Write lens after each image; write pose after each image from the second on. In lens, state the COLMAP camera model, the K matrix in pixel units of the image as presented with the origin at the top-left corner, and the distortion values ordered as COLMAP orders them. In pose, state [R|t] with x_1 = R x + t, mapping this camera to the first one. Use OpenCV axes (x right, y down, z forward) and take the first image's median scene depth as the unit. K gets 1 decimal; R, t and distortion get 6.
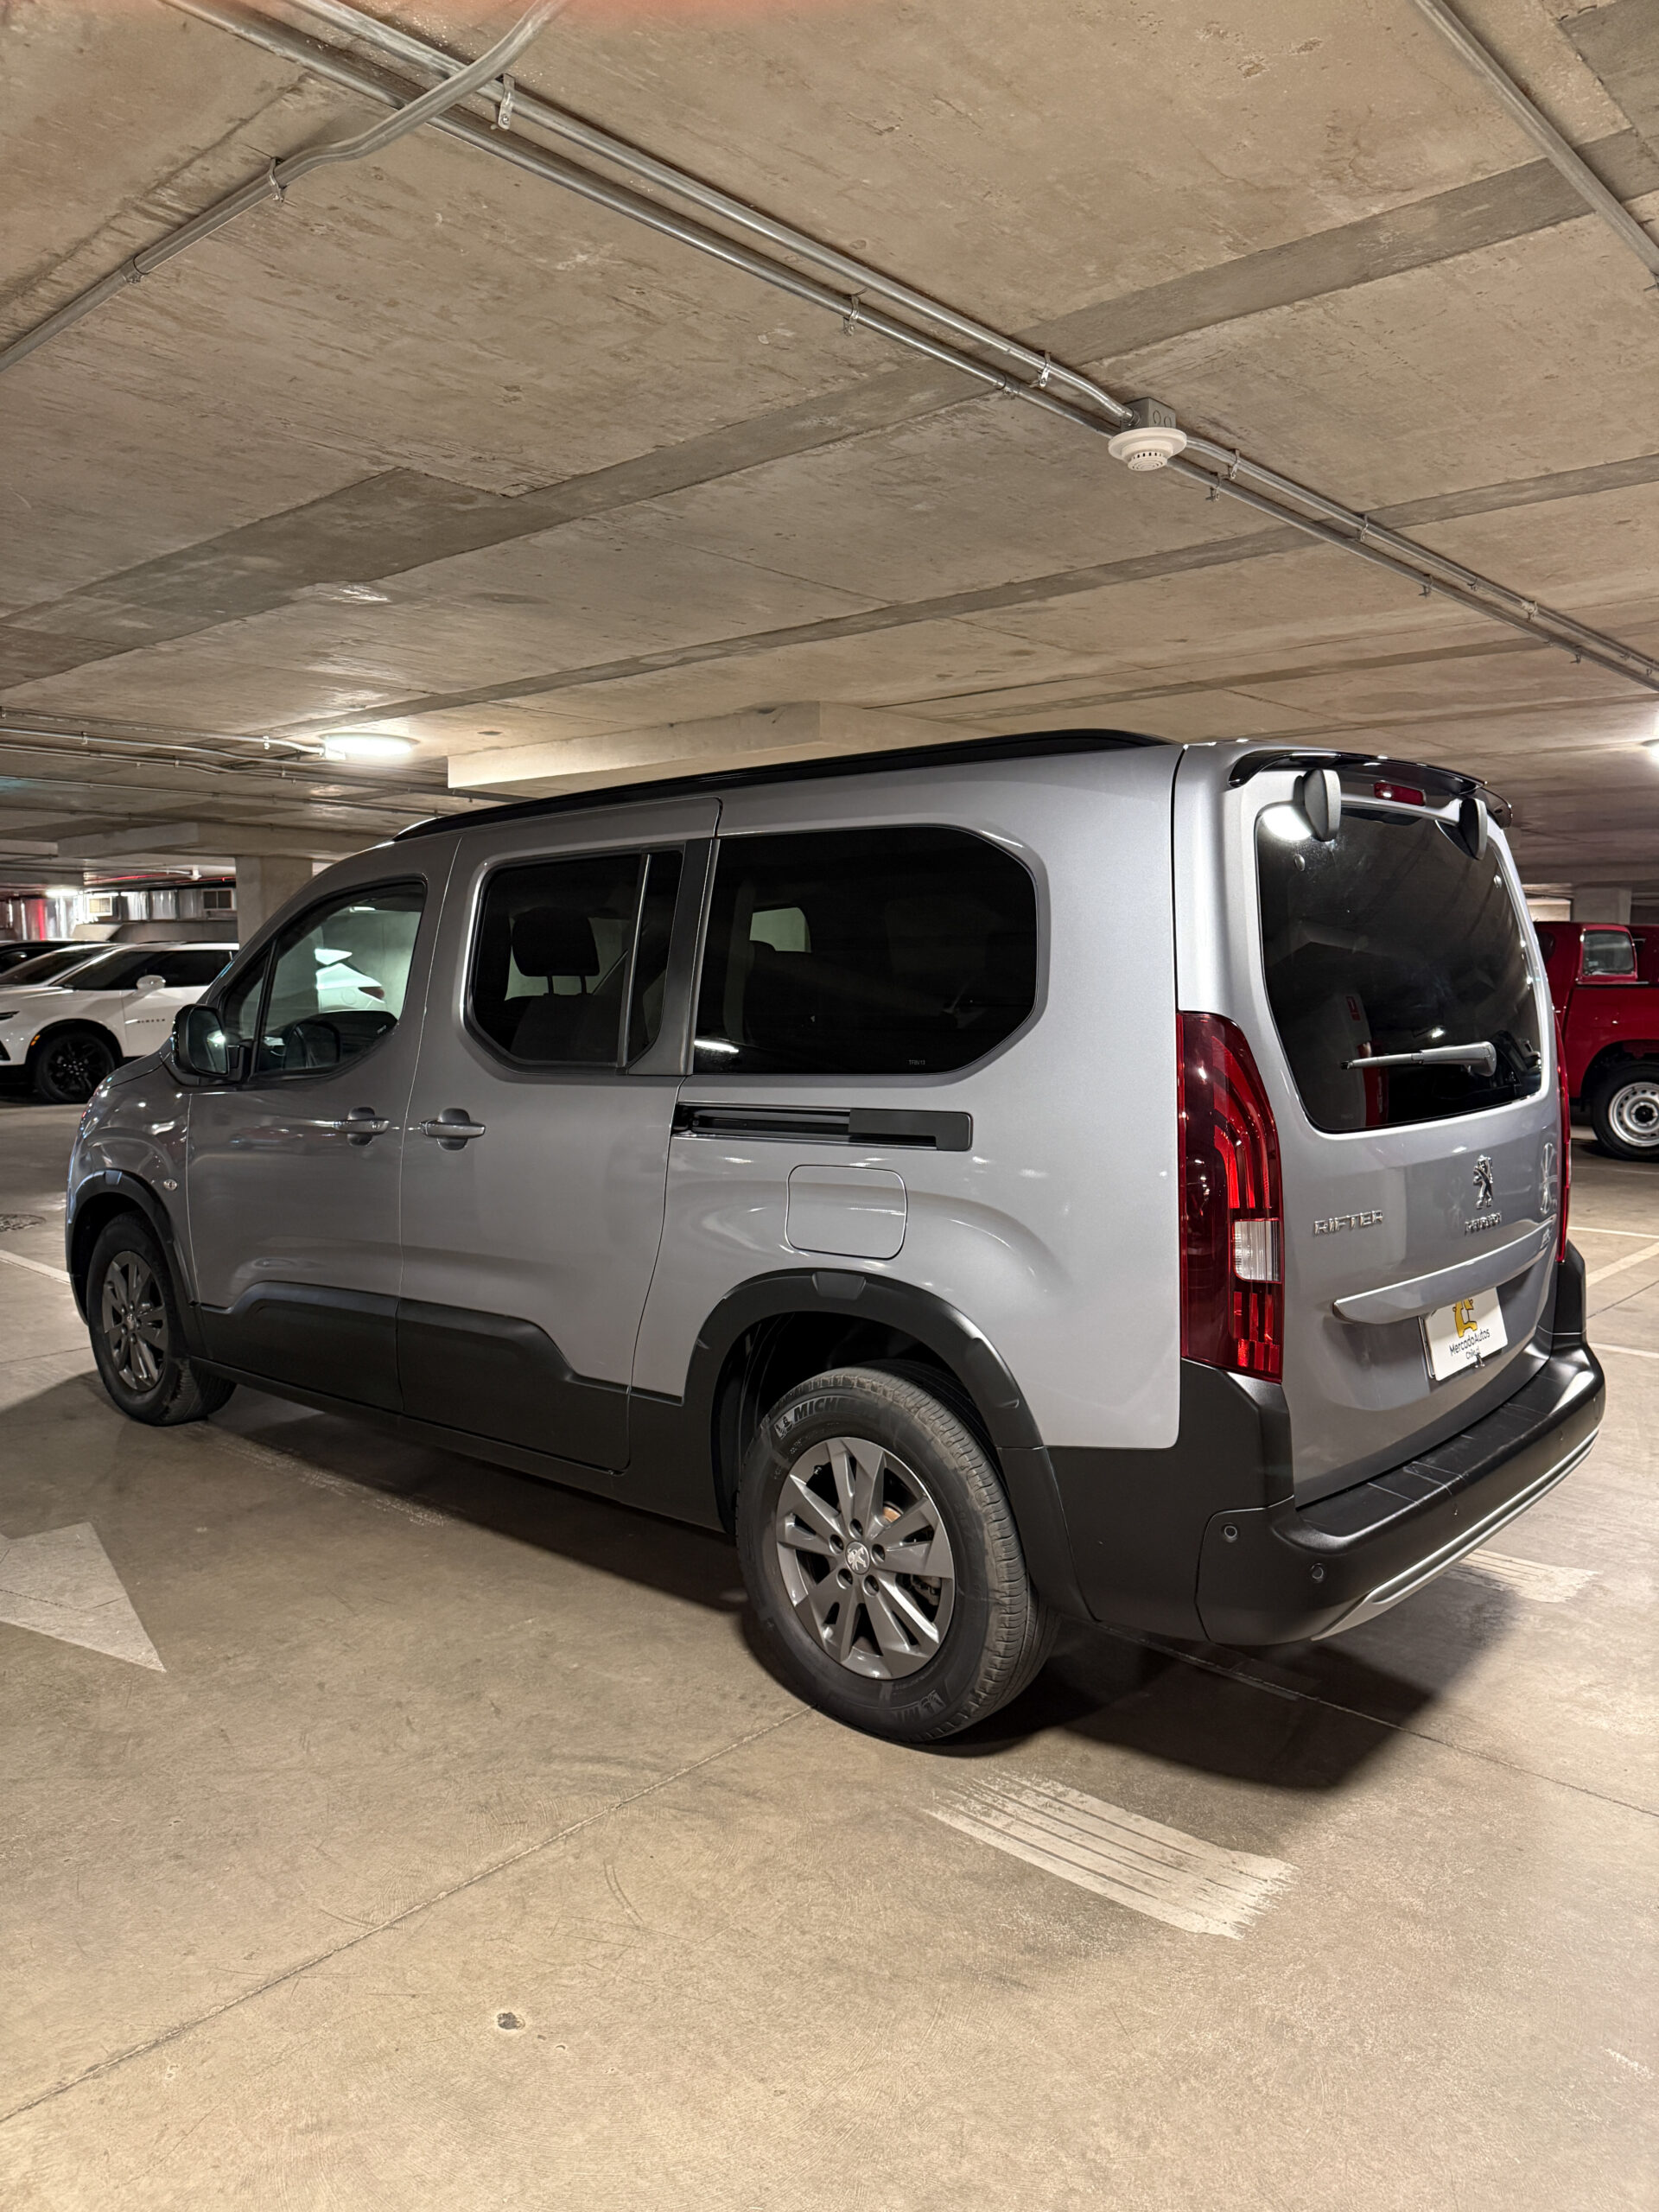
lens RADIAL K [[1554.1, 0, 829.5], [0, 1554.1, 1106.0], [0, 0, 1]] dist [0.061758, -0.112259]
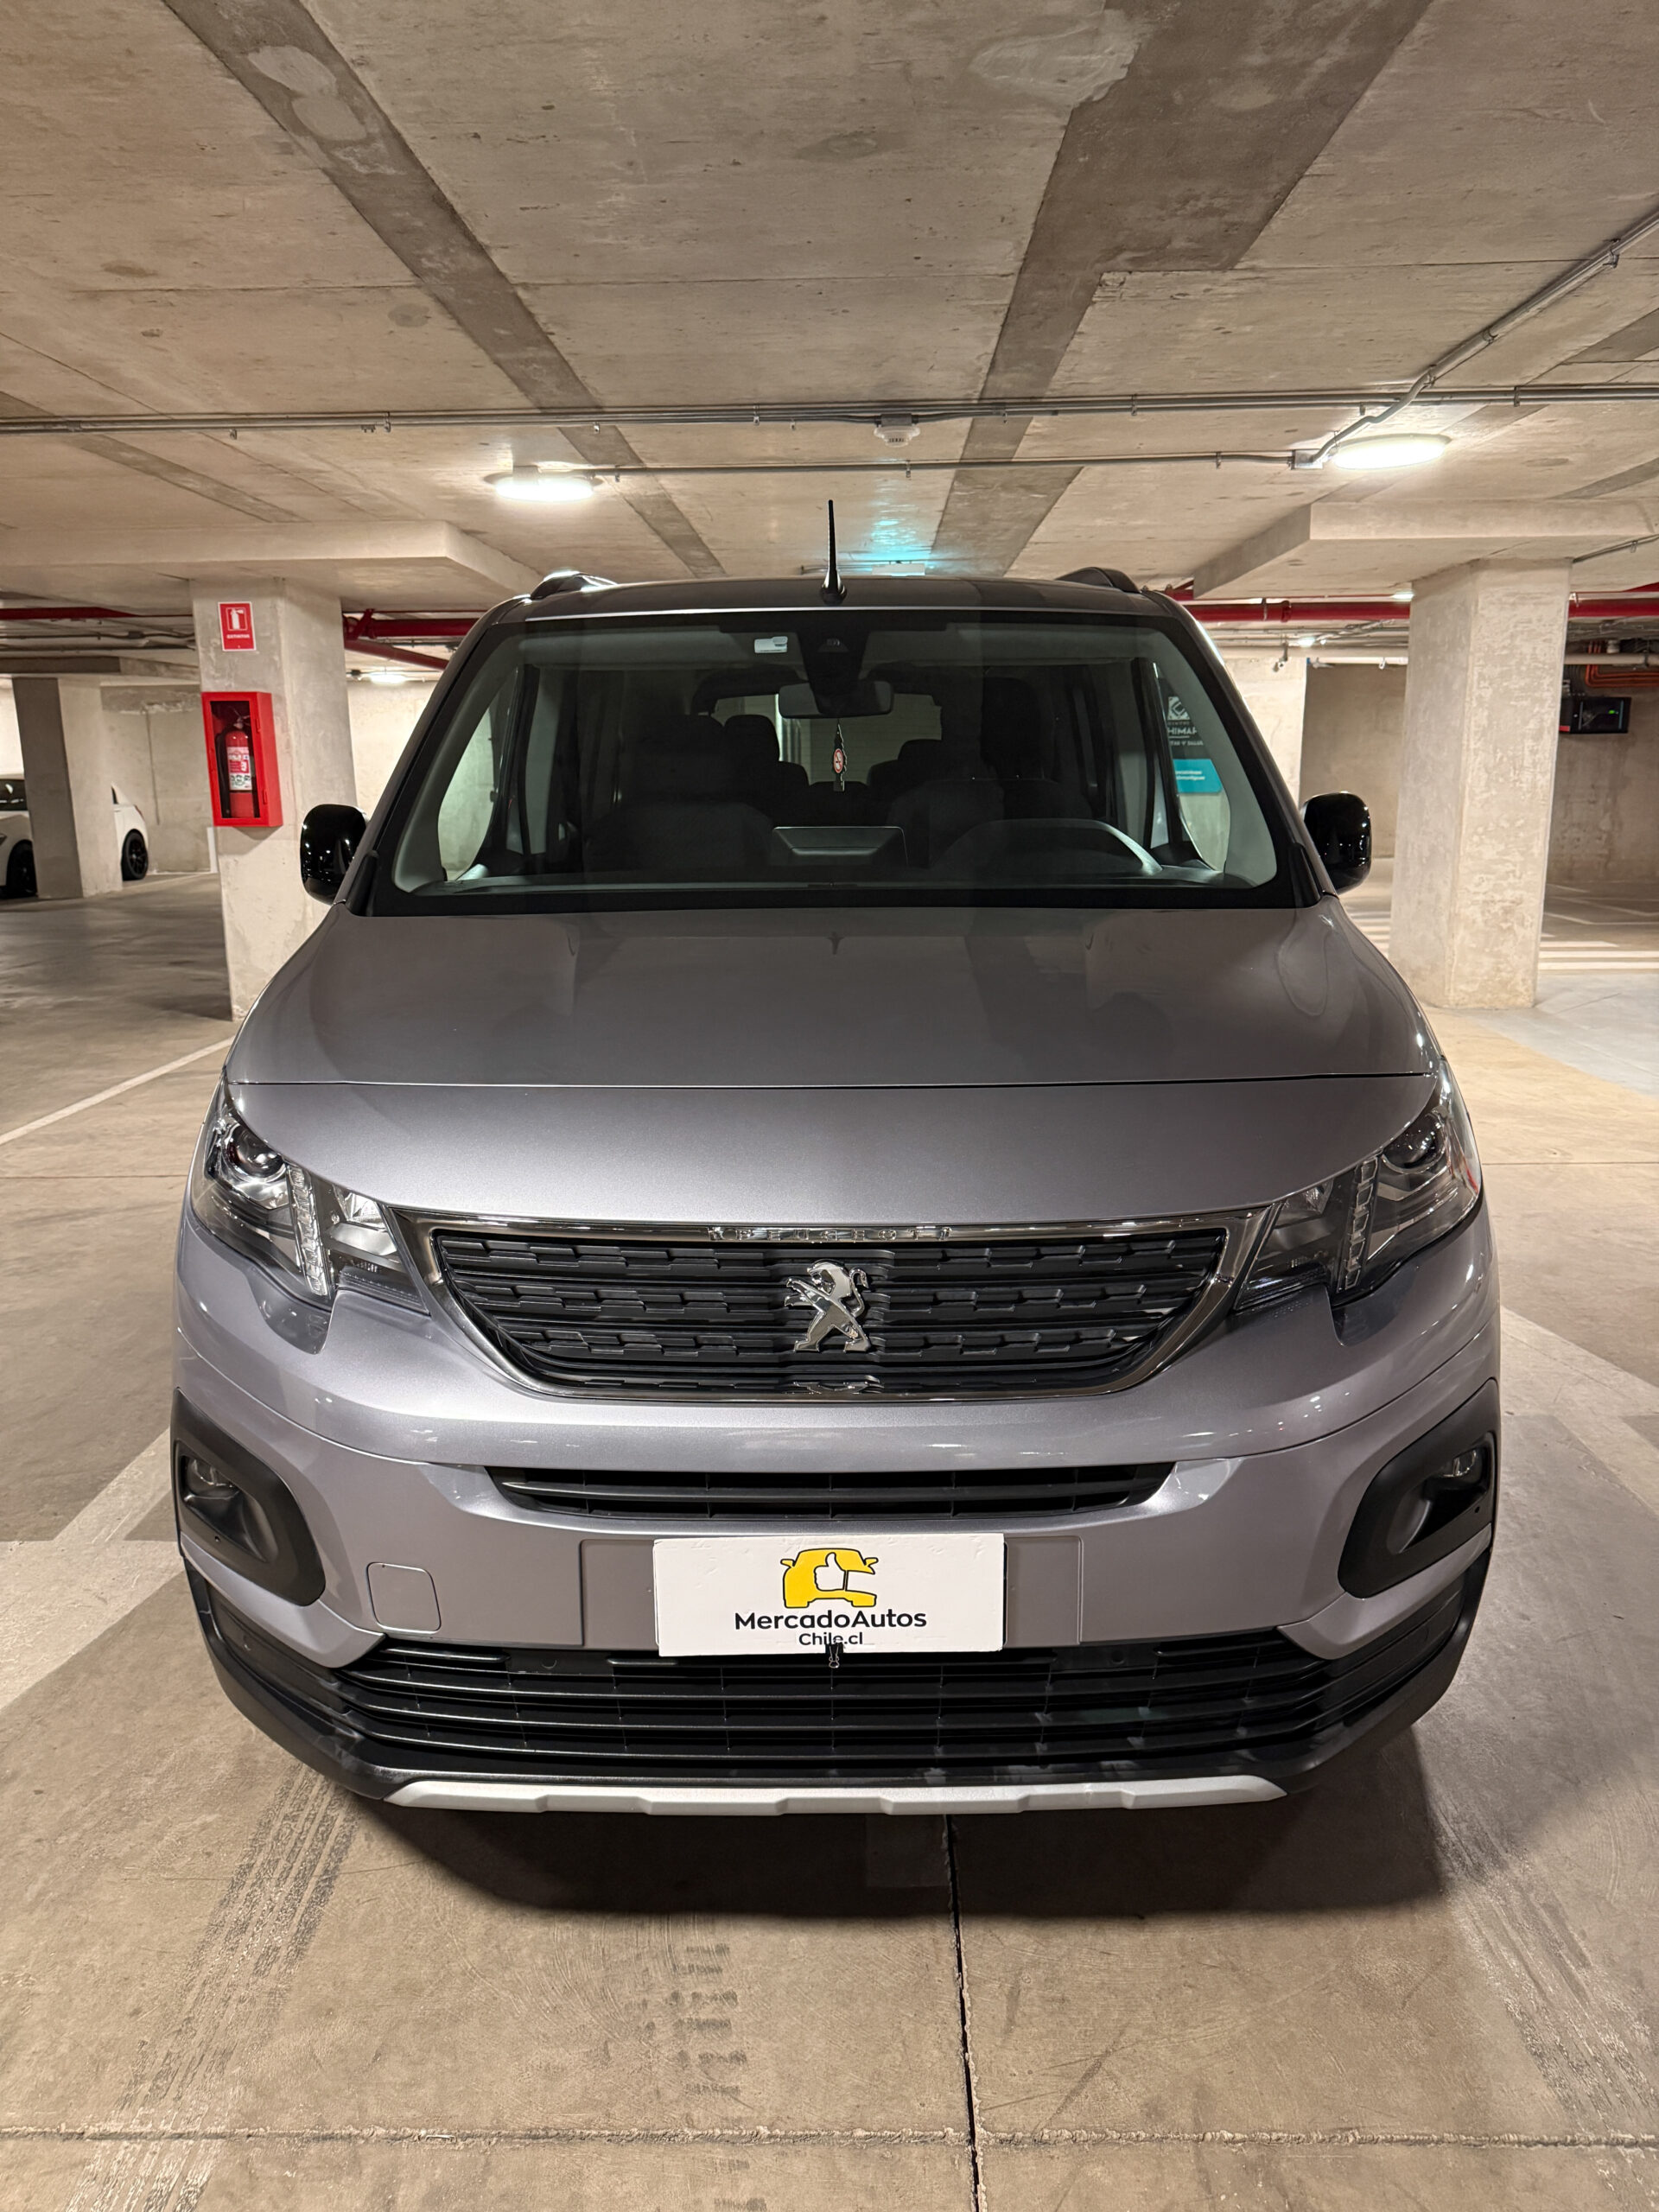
lens RADIAL K [[1566.6, 0, 837.4], [0, 1566.6, 1095.2], [0, 0, 1]] dist [0.005307, -0.007578]
pose [[-0.661199, -0.150131, 0.735035, -1.066616], [0.078198, 0.960642, 0.266555, -0.186374], [-0.746124, 0.233724, -0.623436, 2.198680]]
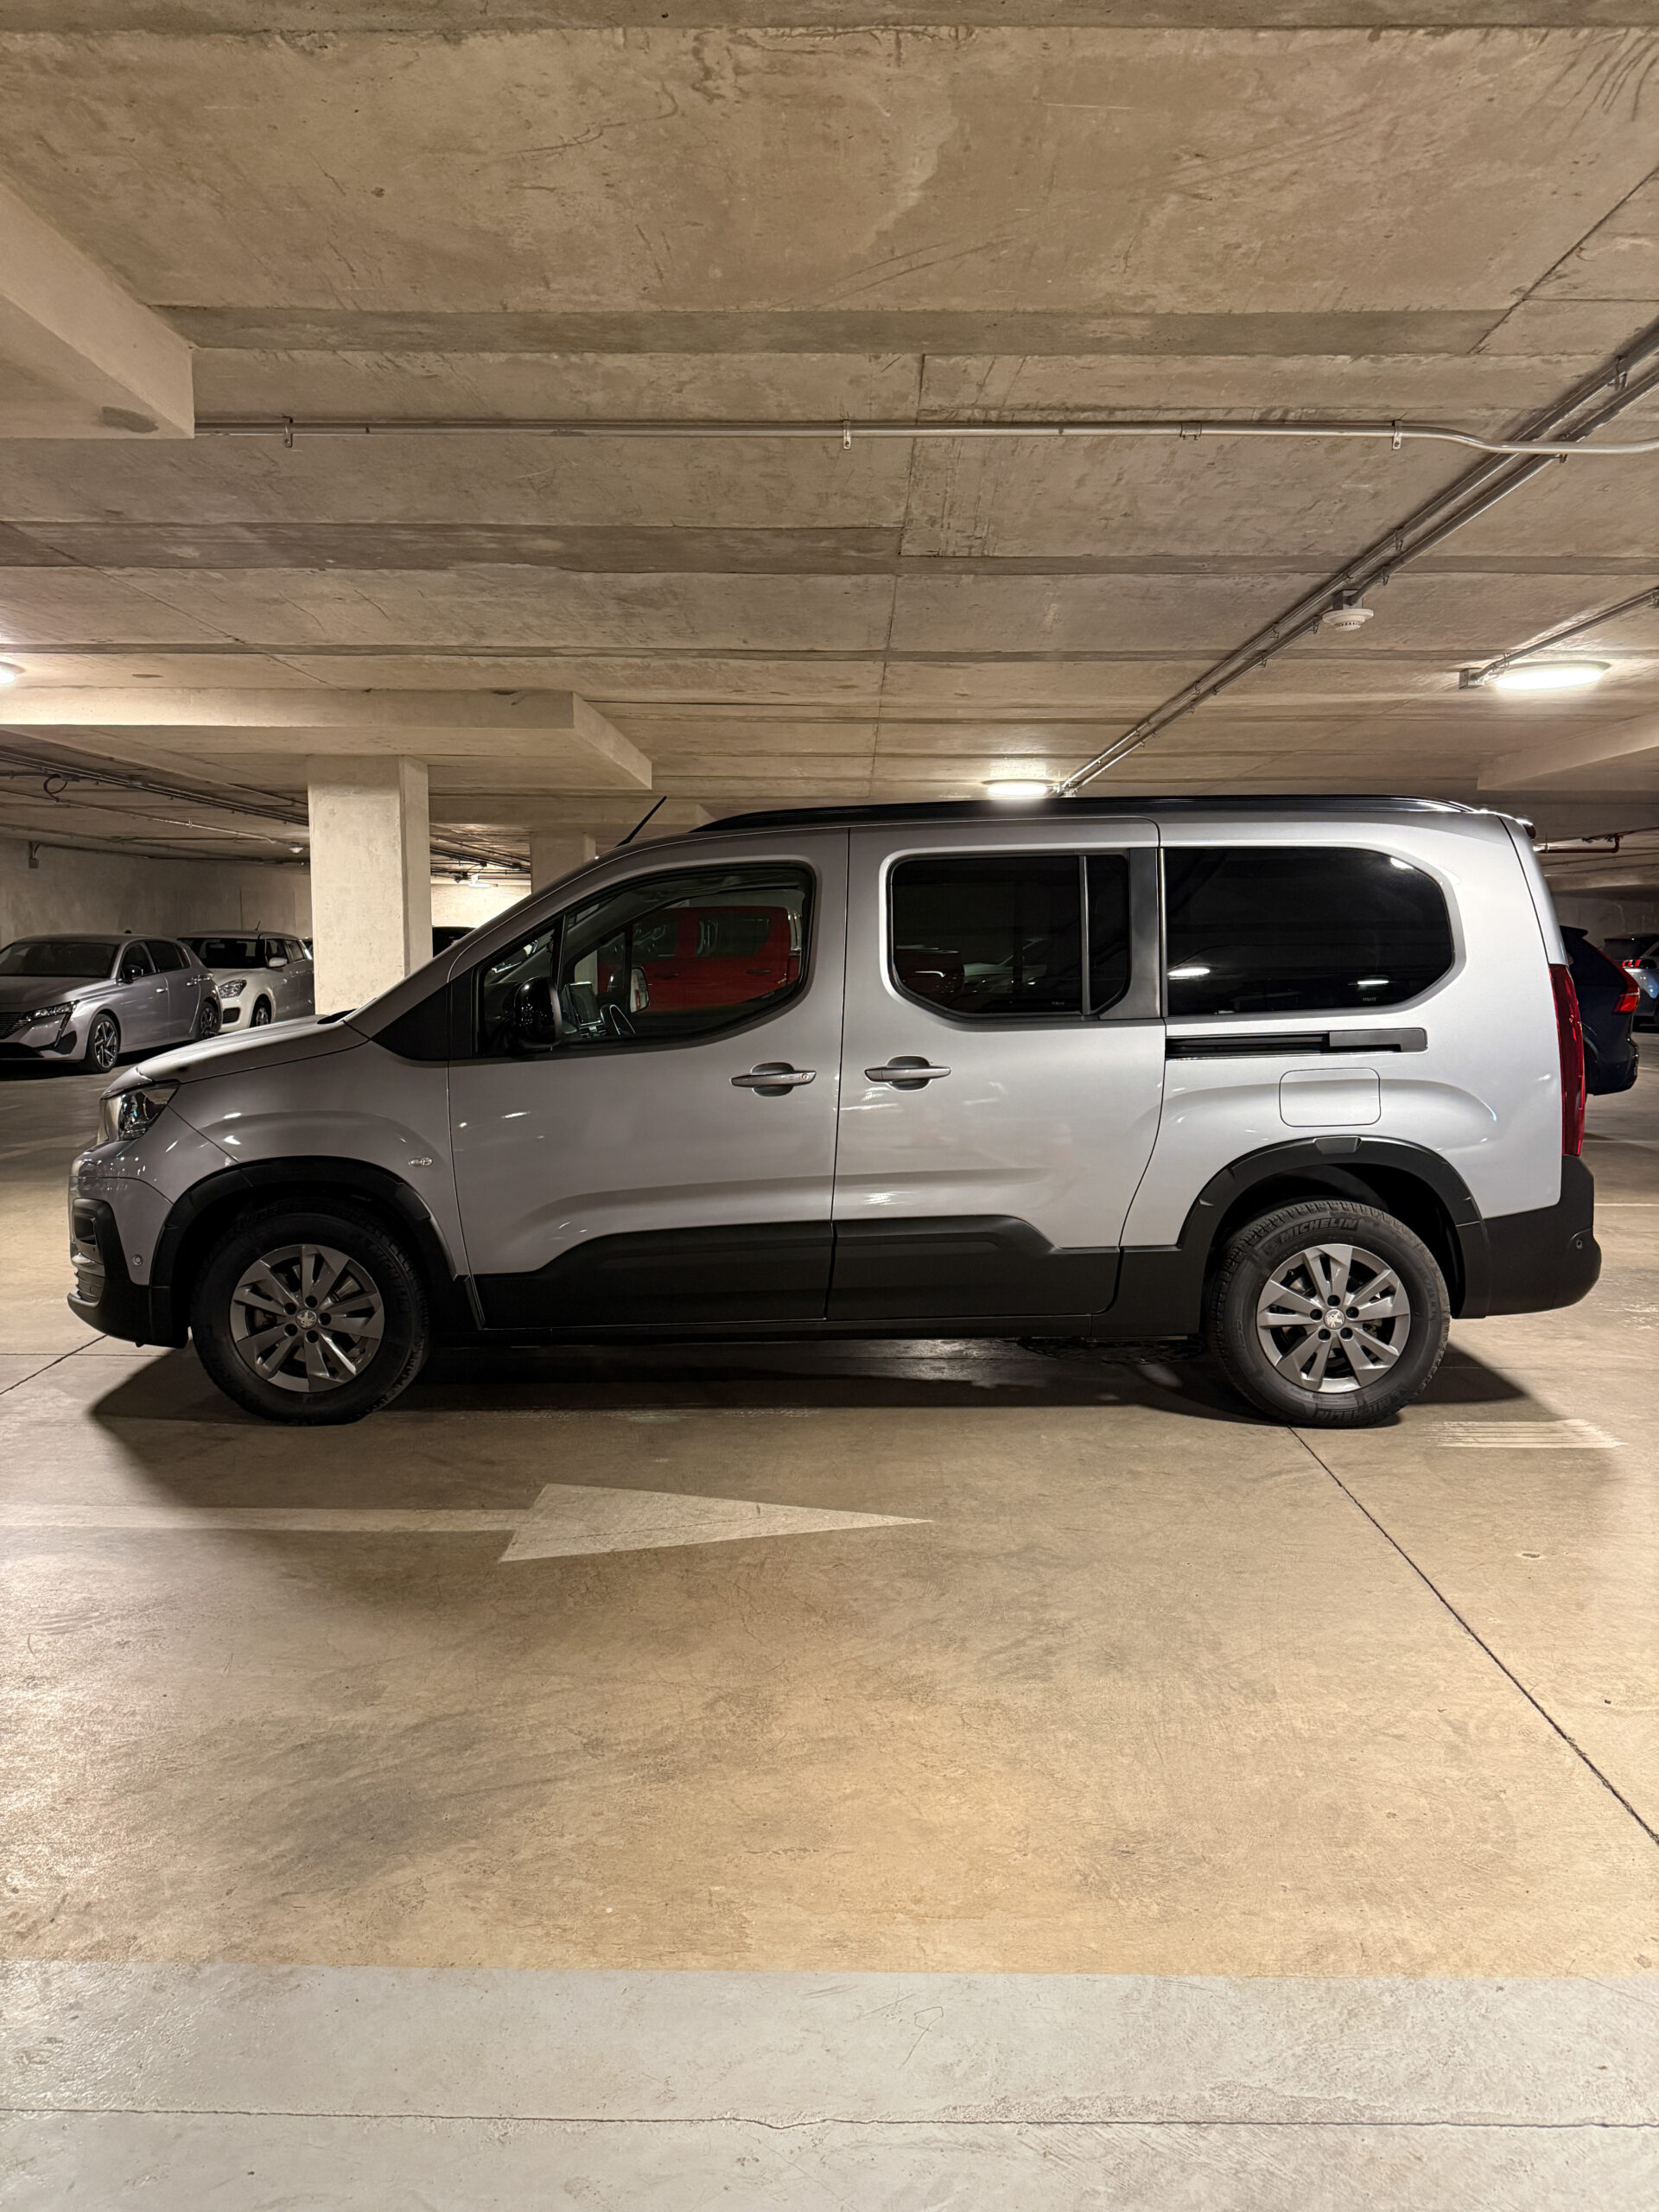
lens RADIAL K [[1541.1, 0, 837.2], [0, 1541.1, 1105.8], [0, 0, 1]] dist [0.140699, -0.288538]
pose [[0.745397, -0.068144, 0.663129, -1.254163], [0.055443, 0.997652, 0.040198, -0.013260], [-0.664311, 0.006802, 0.747425, 0.144253]]
